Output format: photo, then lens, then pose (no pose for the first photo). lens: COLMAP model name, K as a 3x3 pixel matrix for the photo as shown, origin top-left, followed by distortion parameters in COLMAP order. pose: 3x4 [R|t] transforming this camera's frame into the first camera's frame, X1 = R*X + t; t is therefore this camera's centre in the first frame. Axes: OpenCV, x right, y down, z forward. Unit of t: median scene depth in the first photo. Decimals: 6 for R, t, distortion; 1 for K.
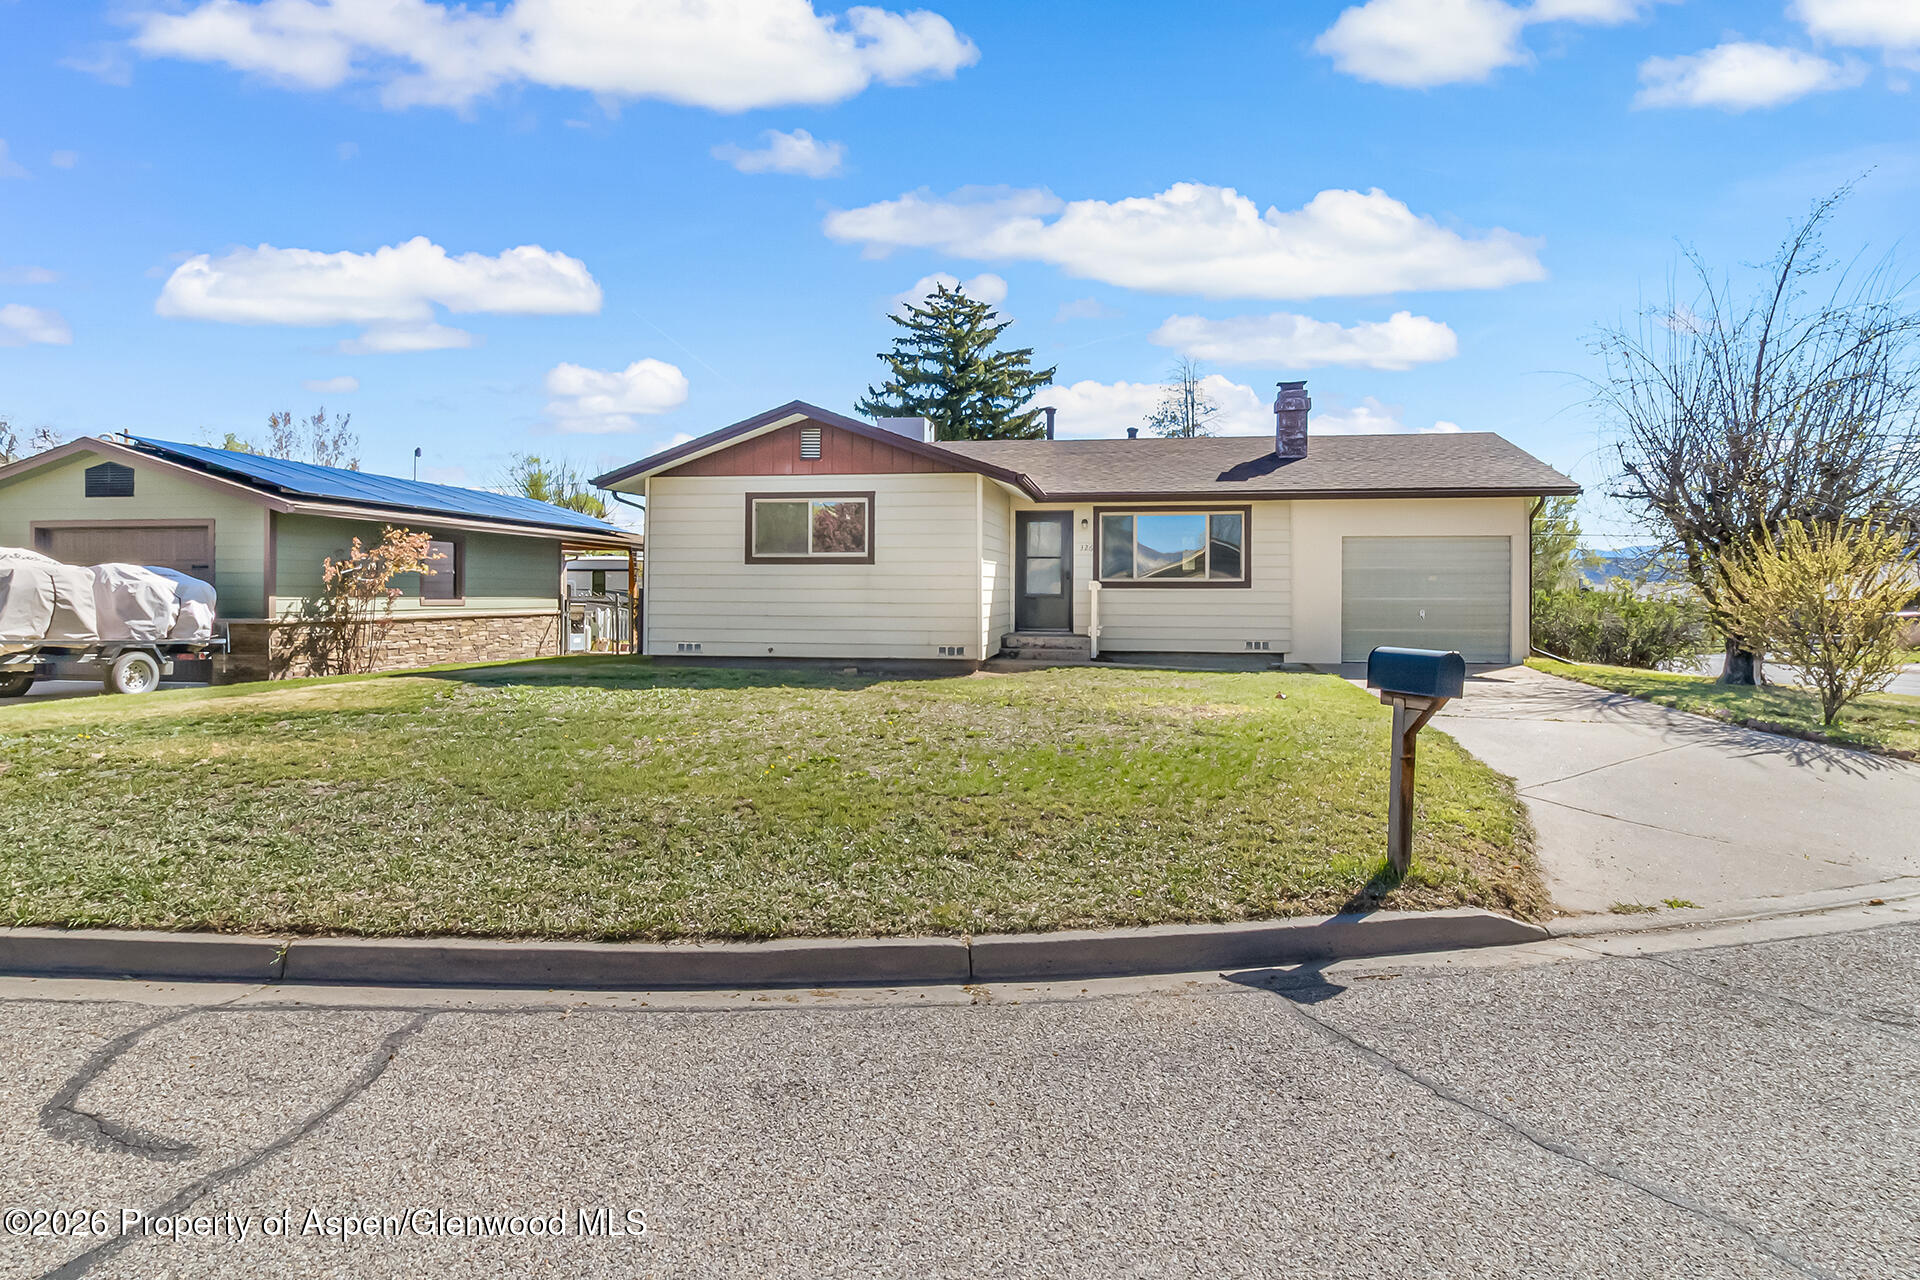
lens RADIAL K [[1124.2, 0, 958.1], [0, 1124.2, 590.1], [0, 0, 1]] dist [0.002219, 0.000005]
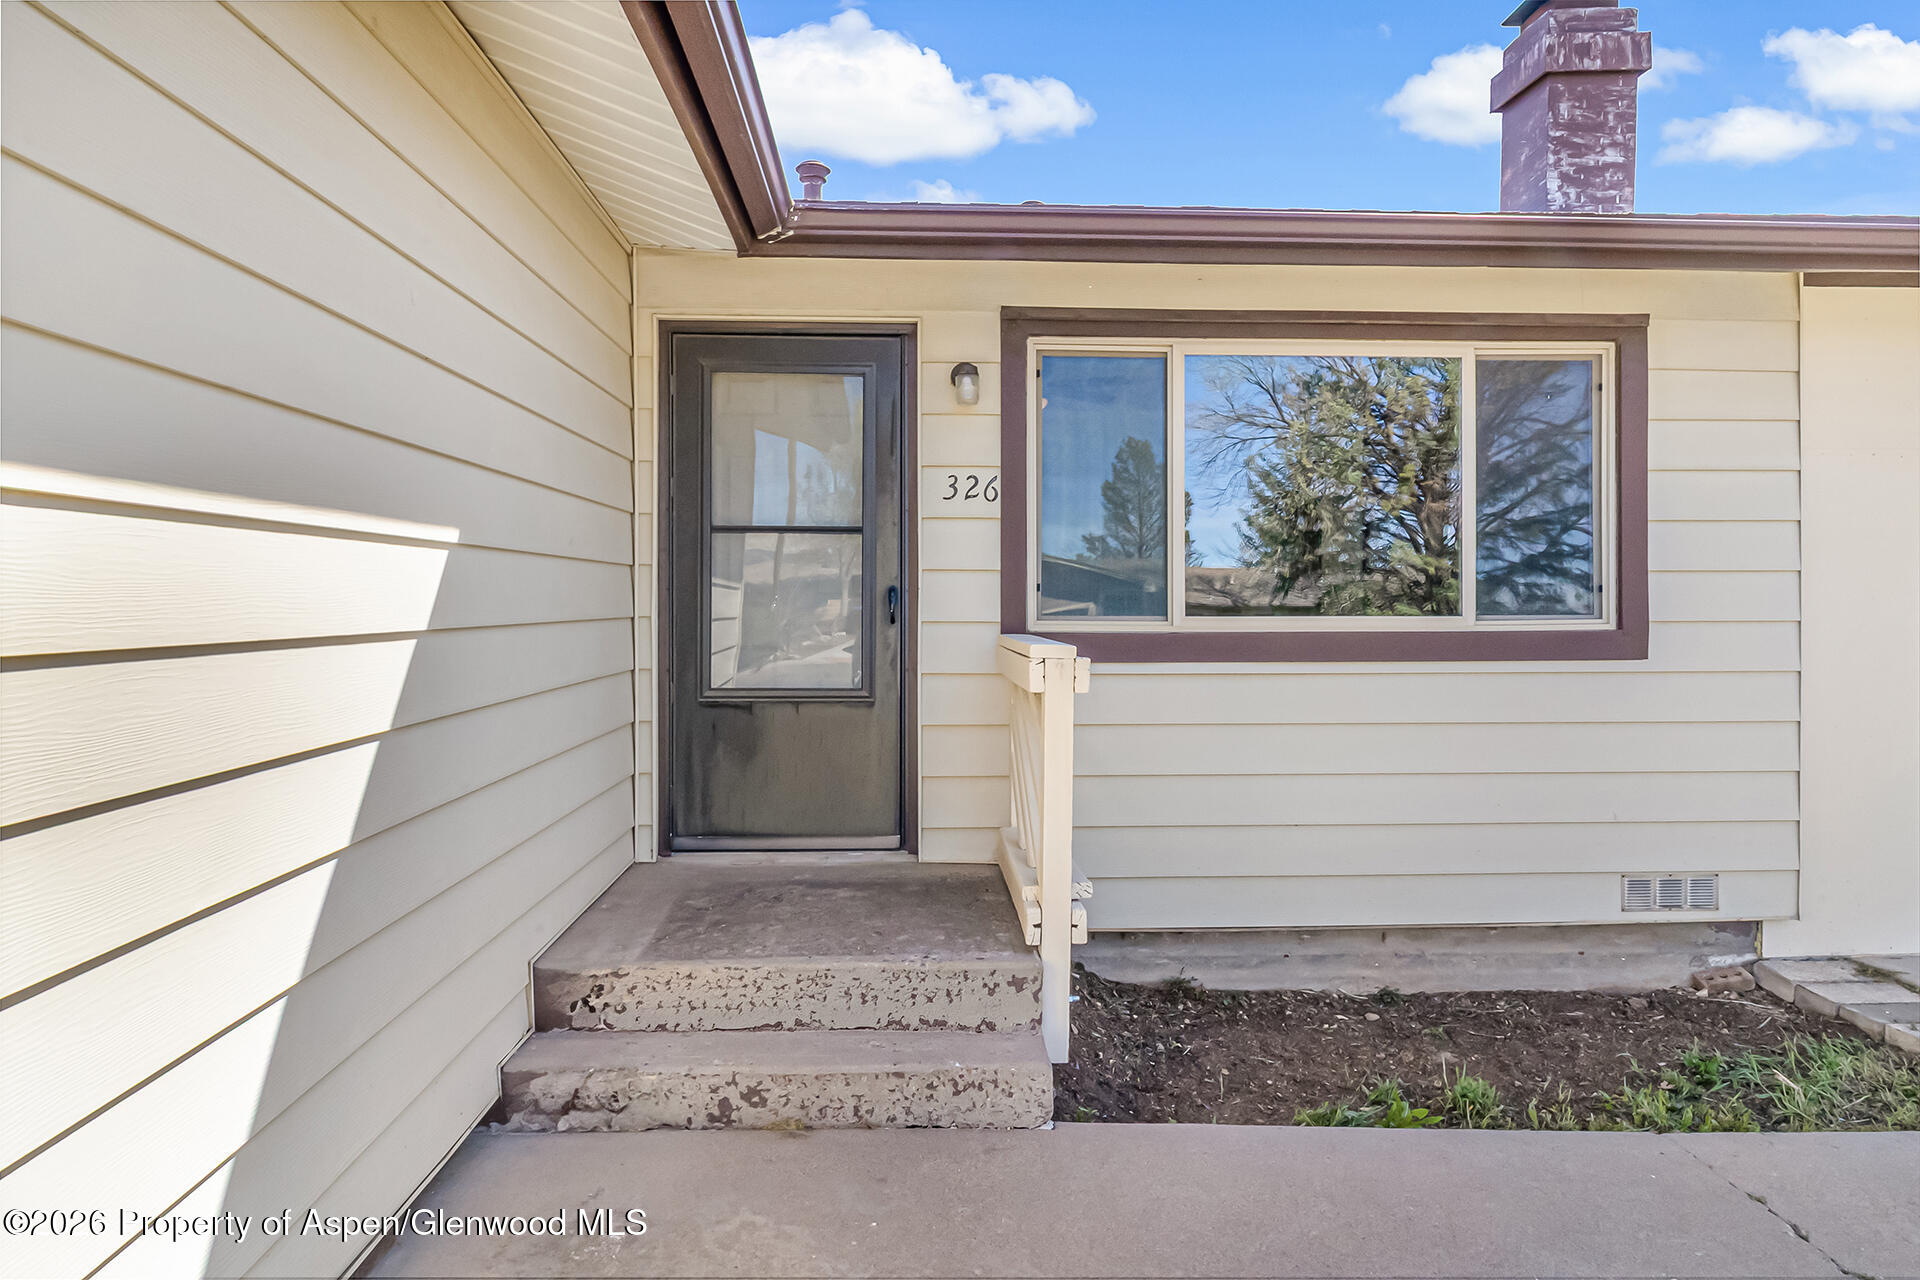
lens RADIAL K [[1100.8, 0, 960.0], [0, 1100.8, 605.5], [0, 0, 1]] dist [-0.000247, 0.001038]
pose [[0.976399, -0.004716, 0.215922, 0.065221], [0.004075, 0.999986, 0.003415, -0.014638], [-0.215935, -0.002455, 0.976405, 0.807259]]
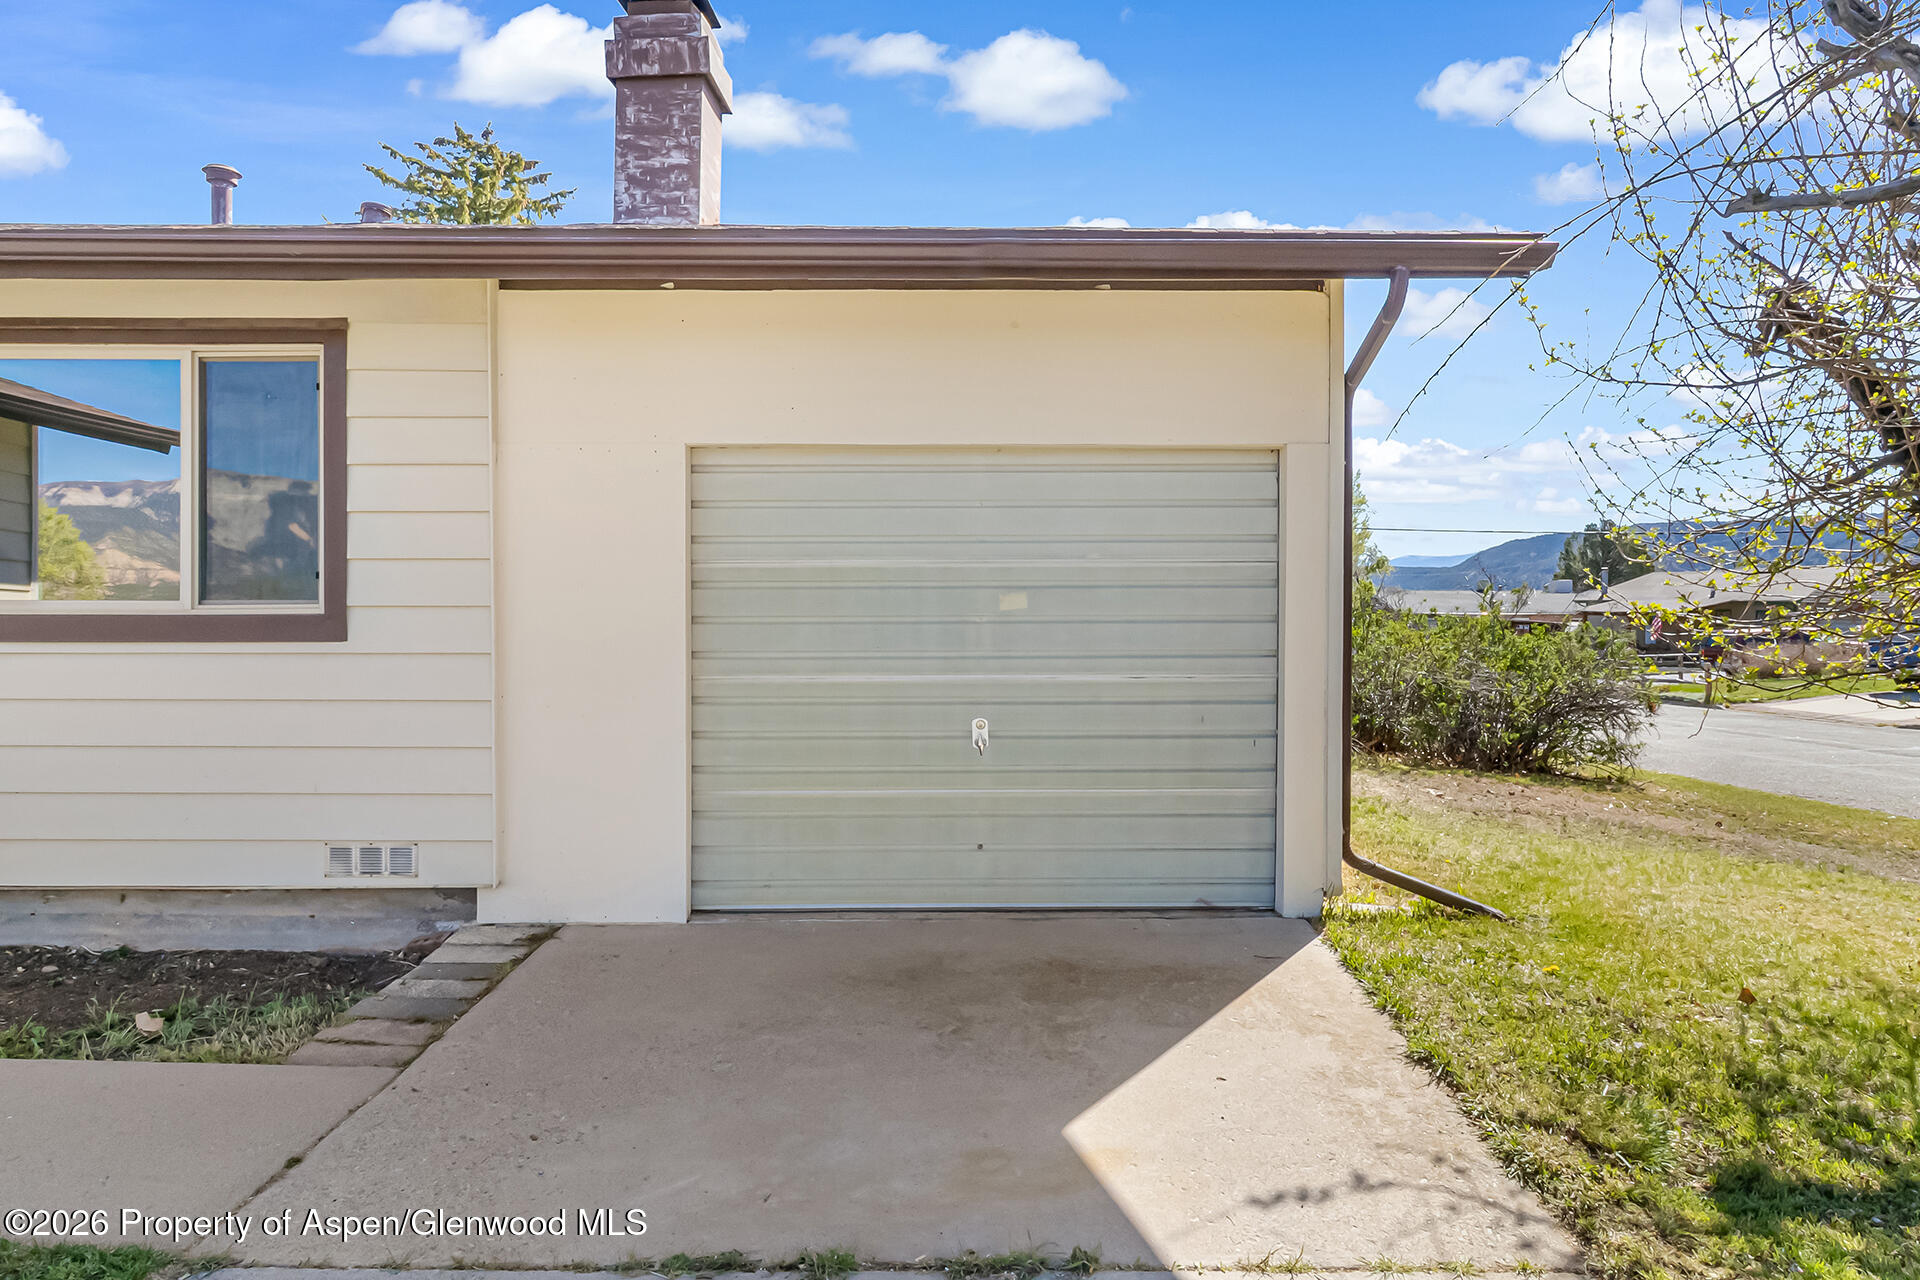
lens RADIAL K [[1136.1, 0, 964.7], [0, 1136.1, 606.1], [0, 0, 1]] dist [0.001432, -0.000150]
pose [[0.985096, -0.002112, 0.171992, 0.359811], [0.000532, 0.999957, 0.009230, -0.012128], [-0.172004, -0.009000, 0.985055, 0.723737]]
